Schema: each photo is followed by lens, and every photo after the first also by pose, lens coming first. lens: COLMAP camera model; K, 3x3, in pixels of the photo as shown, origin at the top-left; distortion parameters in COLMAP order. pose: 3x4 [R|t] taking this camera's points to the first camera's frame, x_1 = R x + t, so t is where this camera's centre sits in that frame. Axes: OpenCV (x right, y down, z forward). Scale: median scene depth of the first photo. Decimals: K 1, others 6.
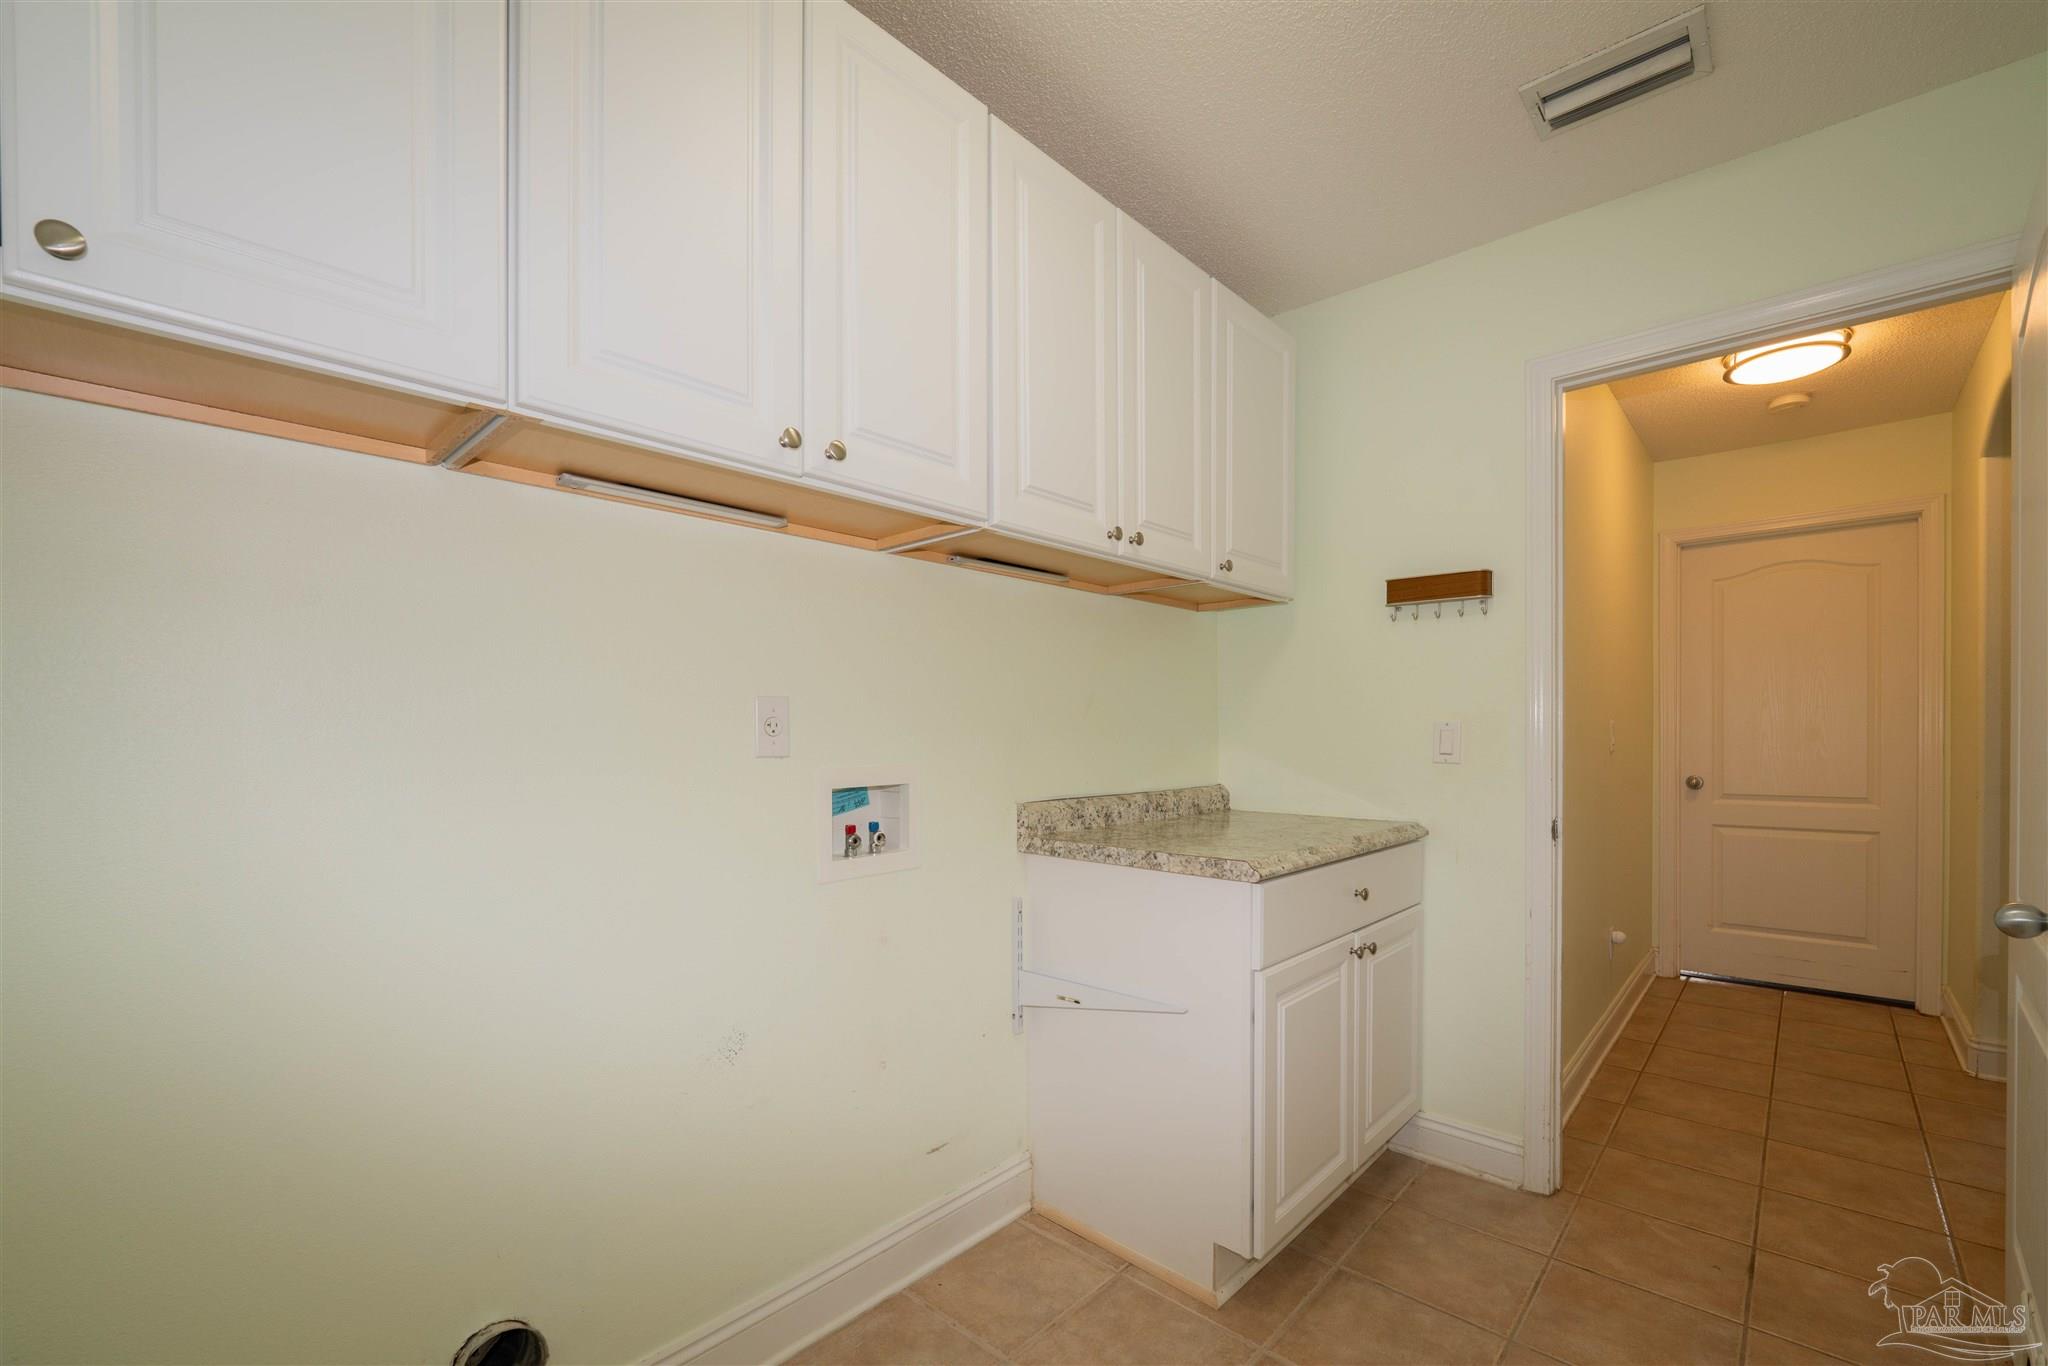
lens RADIAL K [[835.4, 0, 1045.5], [0, 835.4, 741.7], [0, 0, 1]] dist [-0.011427, -0.000753]
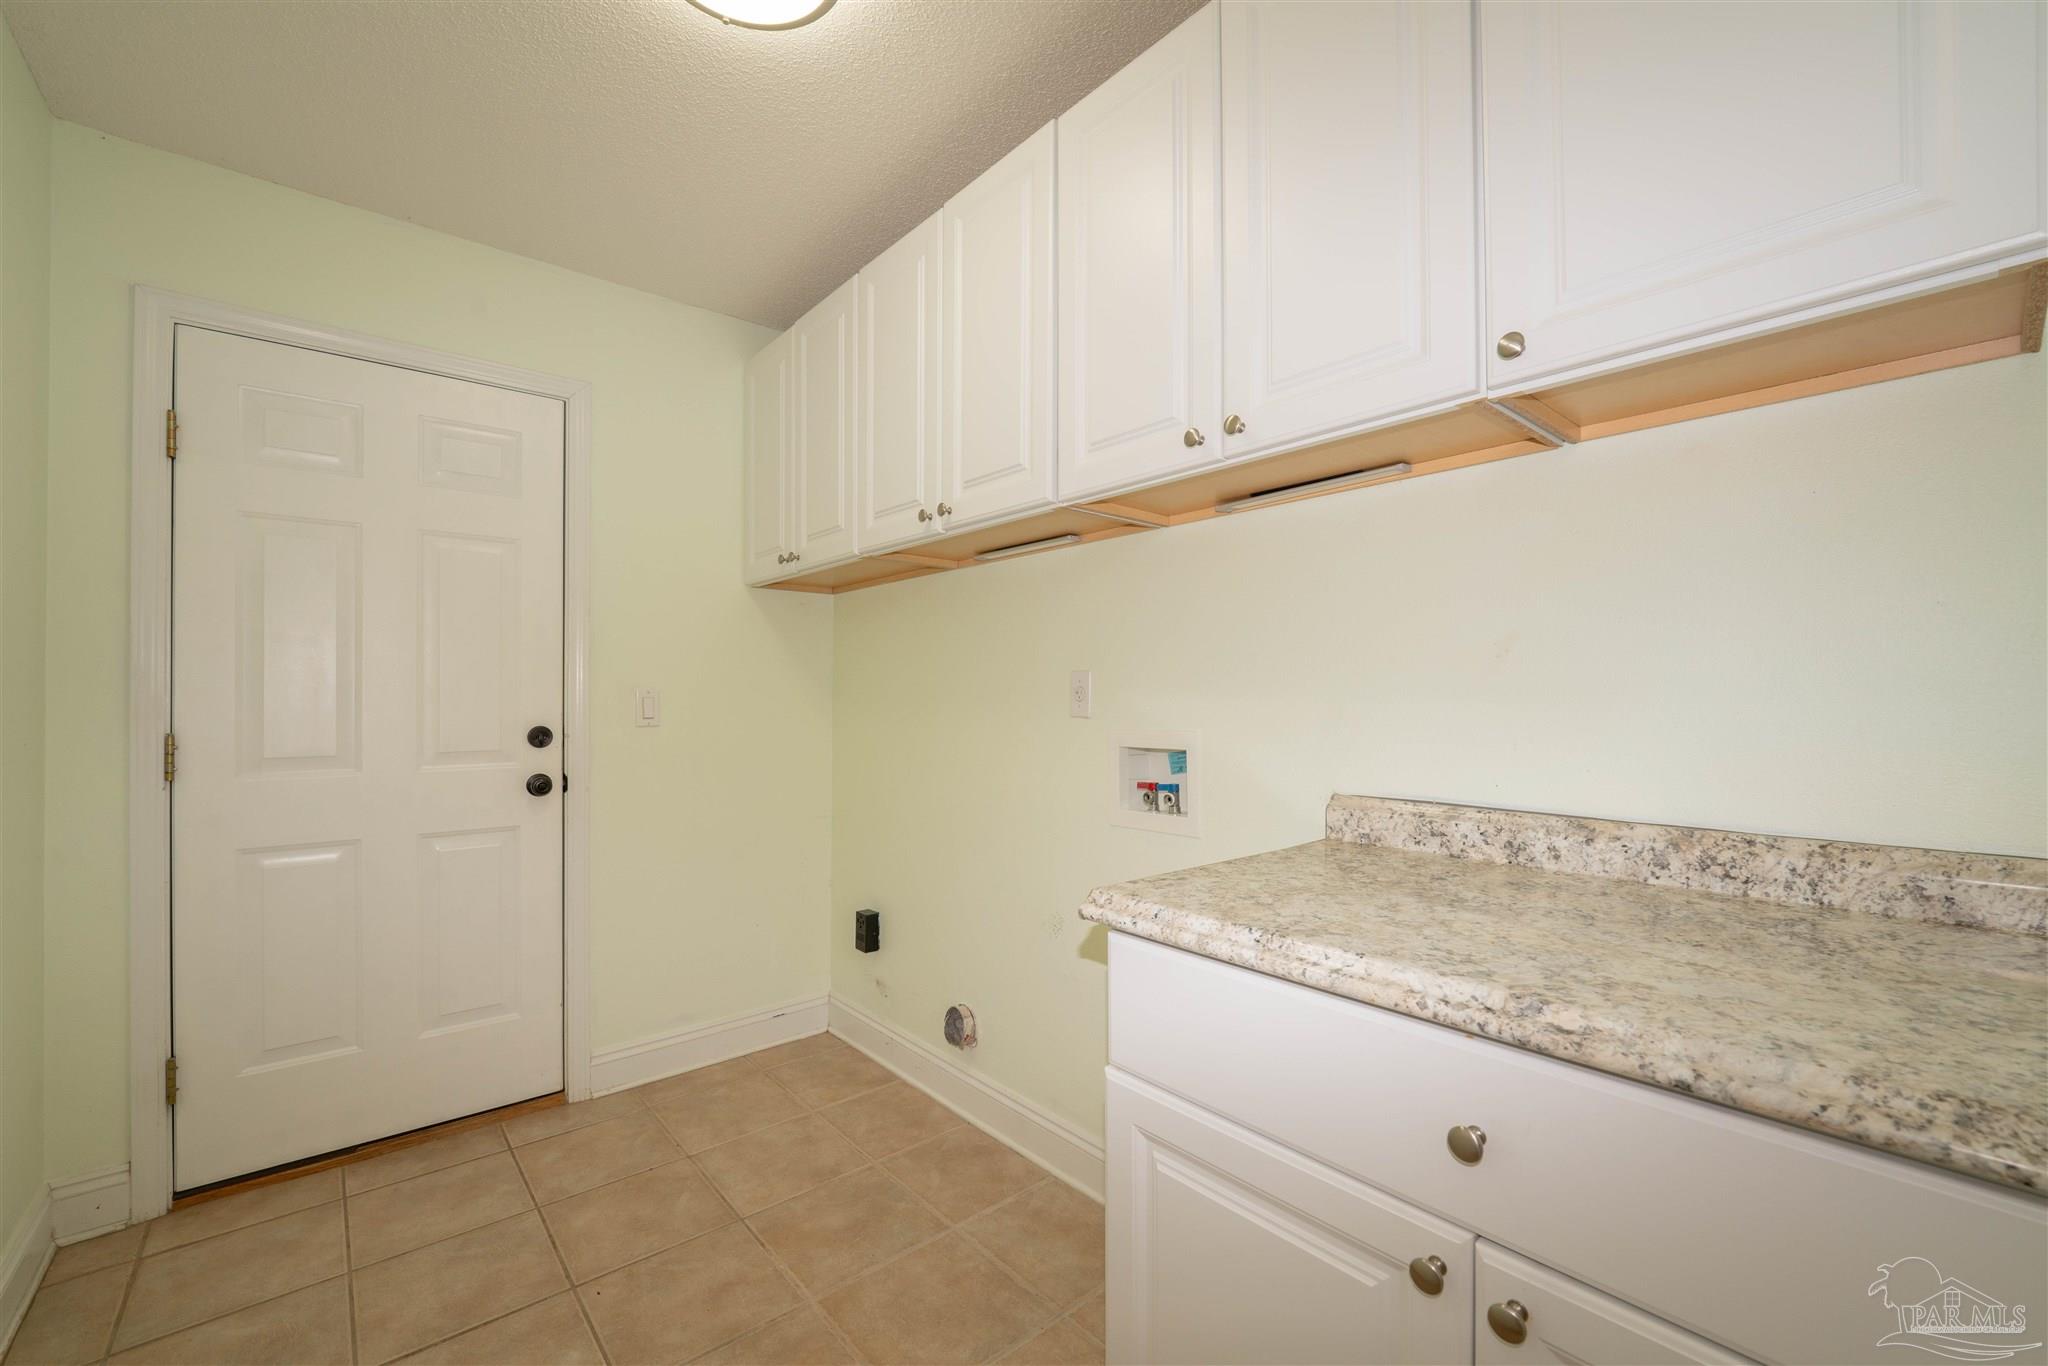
lens RADIAL K [[835.4, 0, 1031.5], [0, 835.4, 687.0], [0, 0, 1]] dist [-0.011427, -0.000753]
pose [[-0.101577, -0.007566, -0.994799, 0.660359], [-0.008936, 0.999938, -0.006693, -0.013179], [0.994788, 0.008209, -0.101638, 0.718251]]
